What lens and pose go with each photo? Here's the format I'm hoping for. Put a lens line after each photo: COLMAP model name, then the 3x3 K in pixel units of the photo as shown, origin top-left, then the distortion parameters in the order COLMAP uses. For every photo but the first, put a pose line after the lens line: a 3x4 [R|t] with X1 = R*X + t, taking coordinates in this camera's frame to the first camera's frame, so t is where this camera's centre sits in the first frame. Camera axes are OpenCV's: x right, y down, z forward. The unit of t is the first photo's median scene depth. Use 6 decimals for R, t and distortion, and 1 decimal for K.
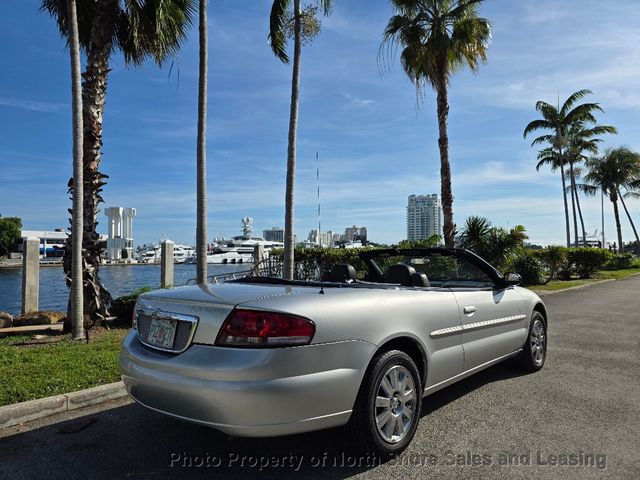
lens RADIAL K [[425.3, 0, 322.0], [0, 425.3, 243.1], [0, 0, 1]] dist [0.091808, -0.099601]
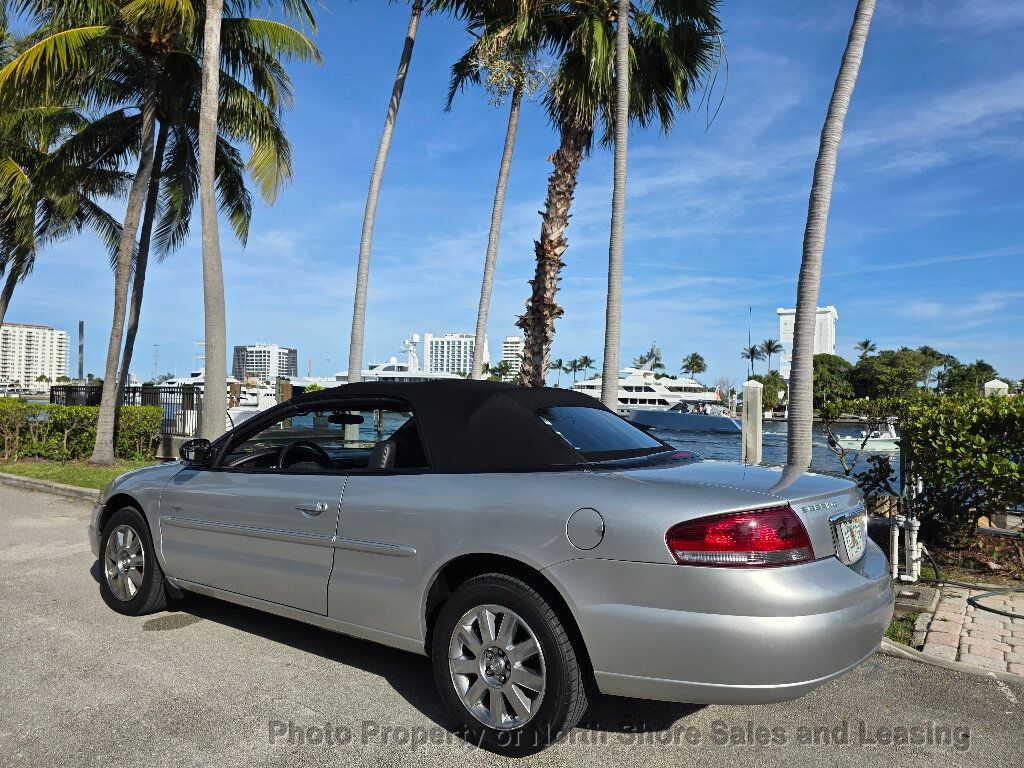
lens RADIAL K [[682.0, 0, 518.8], [0, 682.0, 382.3], [0, 0, 1]] dist [0.094134, -0.103949]
pose [[0.139365, -0.020148, -0.990036, 0.404904], [0.008743, 0.999779, -0.019116, 0.005919], [0.990202, -0.005992, 0.139511, 0.420417]]
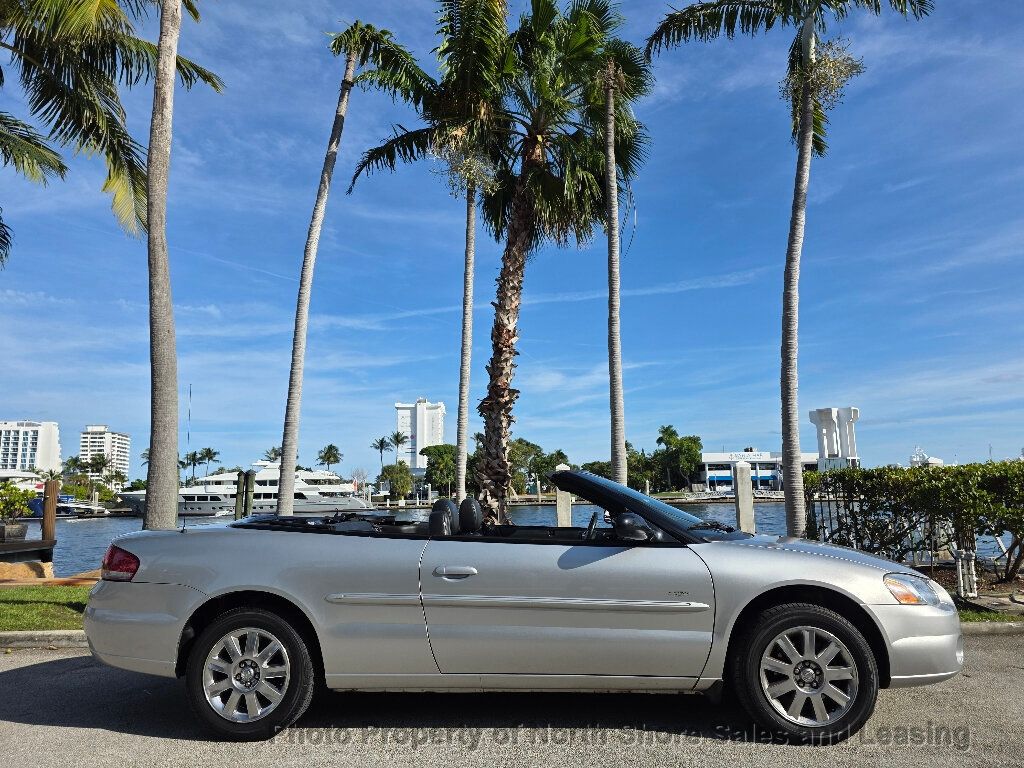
lens RADIAL K [[680.5, 0, 515.2], [0, 680.5, 389.0], [0, 0, 1]] dist [0.091808, -0.099601]
pose [[0.627272, -0.125709, -0.768588, 0.278898], [0.040613, 0.990824, -0.128912, 0.005536], [0.777741, 0.049648, 0.626621, 0.098425]]
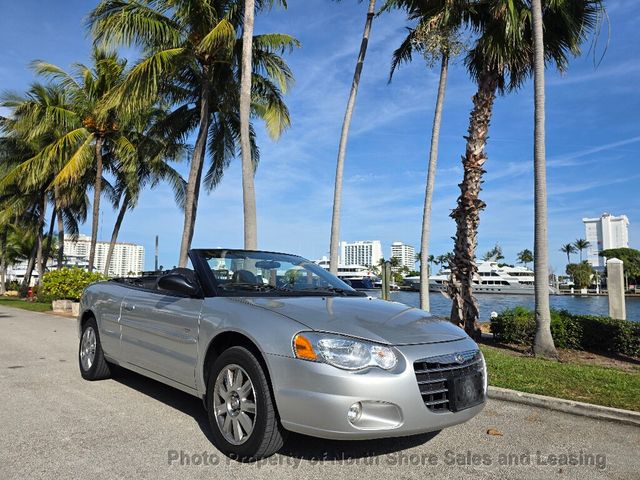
lens RADIAL K [[427.0, 0, 319.3], [0, 427.0, 239.1], [0, 0, 1]] dist [0.085277, -0.096727]
pose [[-0.049423, -0.096796, -0.994076, 0.331310], [0.018347, 0.995037, -0.097802, 0.023577], [0.998609, -0.023072, -0.047402, 0.356039]]
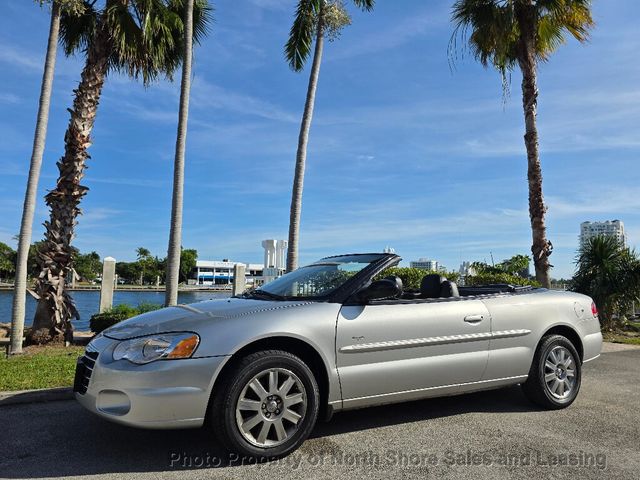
lens RADIAL K [[428.2, 0, 323.1], [0, 428.2, 244.9], [0, 0, 1]] dist [0.072239, -0.072212]
pose [[0.943728, -0.008387, -0.330618, 0.184204], [-0.014526, 0.997663, -0.066772, 0.017782], [0.330405, 0.067817, 0.941400, 0.142533]]
